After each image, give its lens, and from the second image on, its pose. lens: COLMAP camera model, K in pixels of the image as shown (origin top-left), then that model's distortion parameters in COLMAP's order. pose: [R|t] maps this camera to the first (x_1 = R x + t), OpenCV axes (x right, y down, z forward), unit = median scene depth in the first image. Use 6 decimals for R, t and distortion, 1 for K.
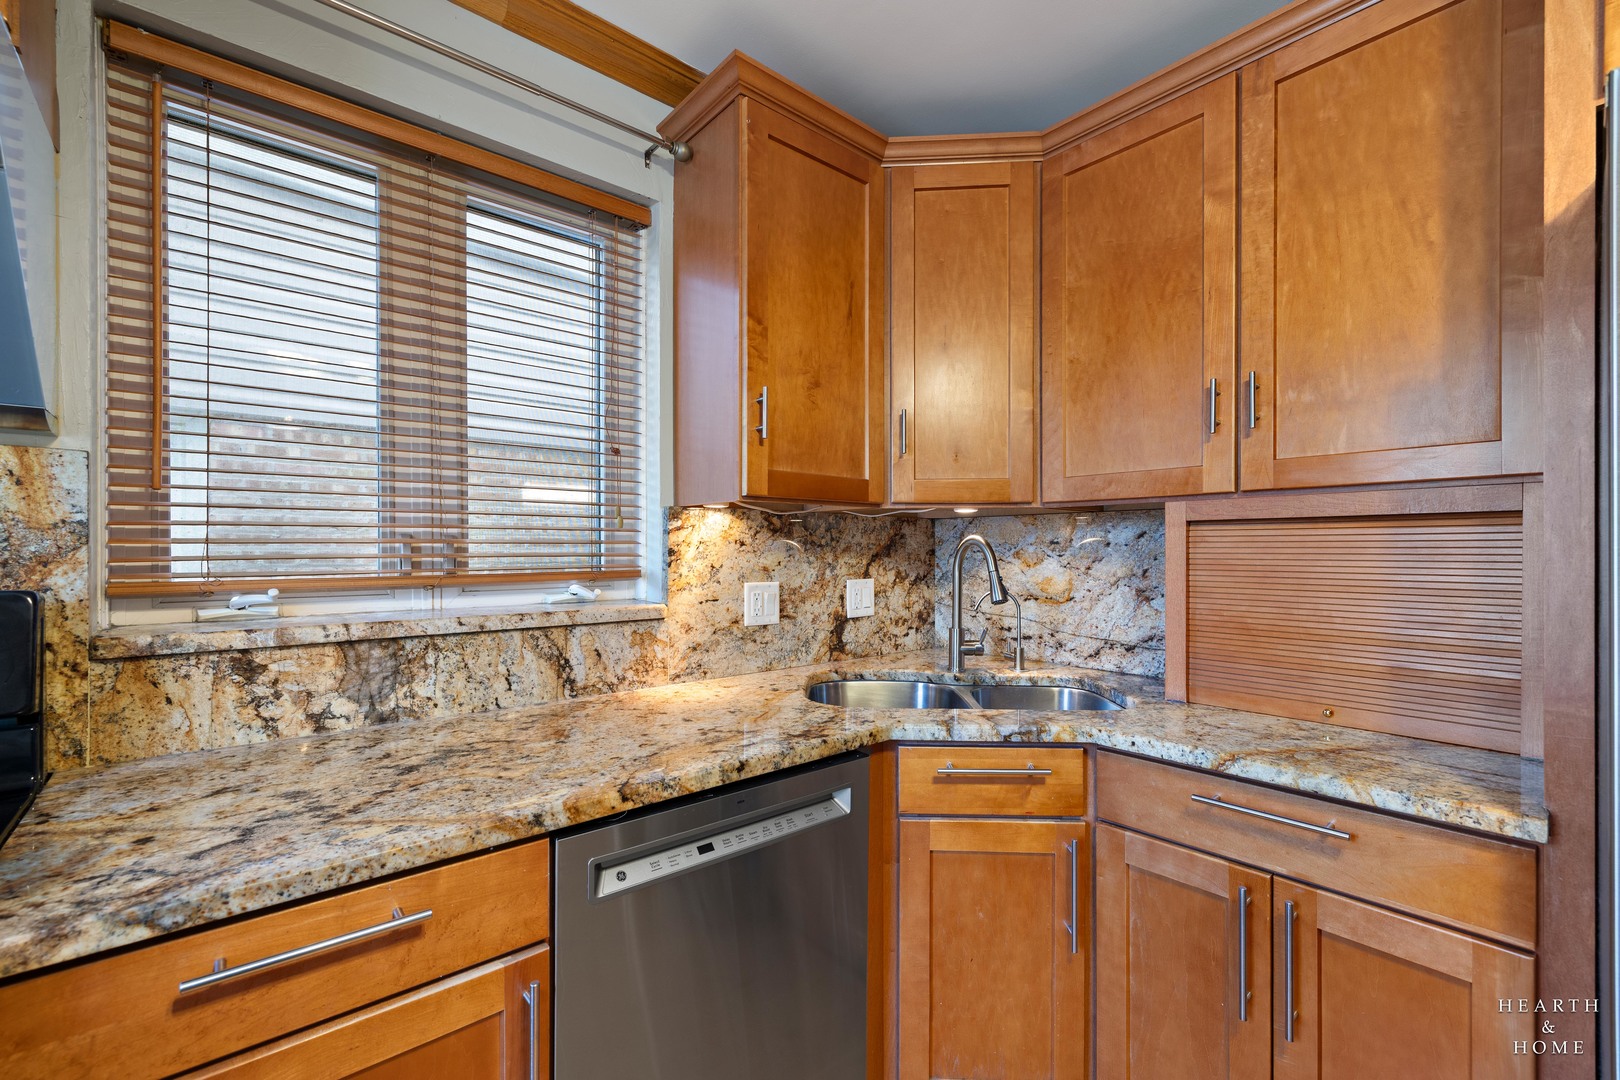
lens RADIAL K [[683.7, 0, 807.7], [0, 683.7, 551.9], [0, 0, 1]] dist [-0.002923, 0.000540]
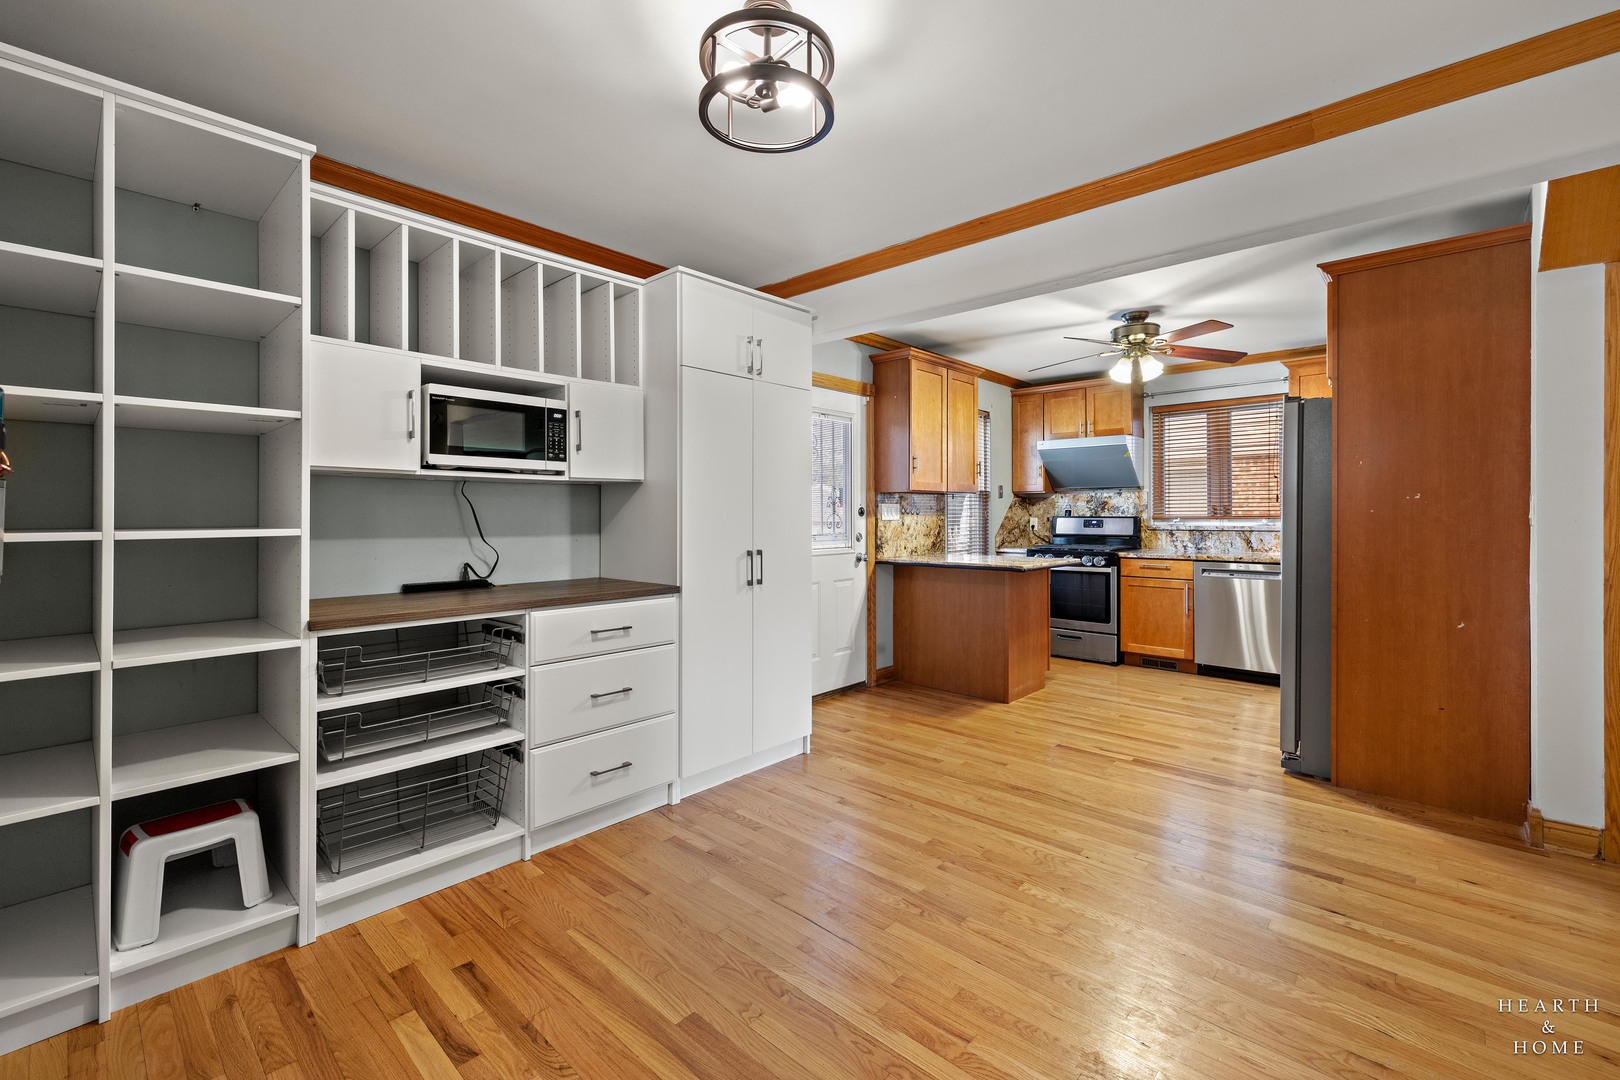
lens RADIAL K [[683.7, 0, 837.5], [0, 683.7, 508.8], [0, 0, 1]] dist [-0.002923, 0.000540]
pose [[0.144092, -0.013294, -0.989475, 3.429908], [-0.000660, 0.999908, -0.013530, 0.056897], [0.989564, 0.002602, 0.144070, -1.927844]]
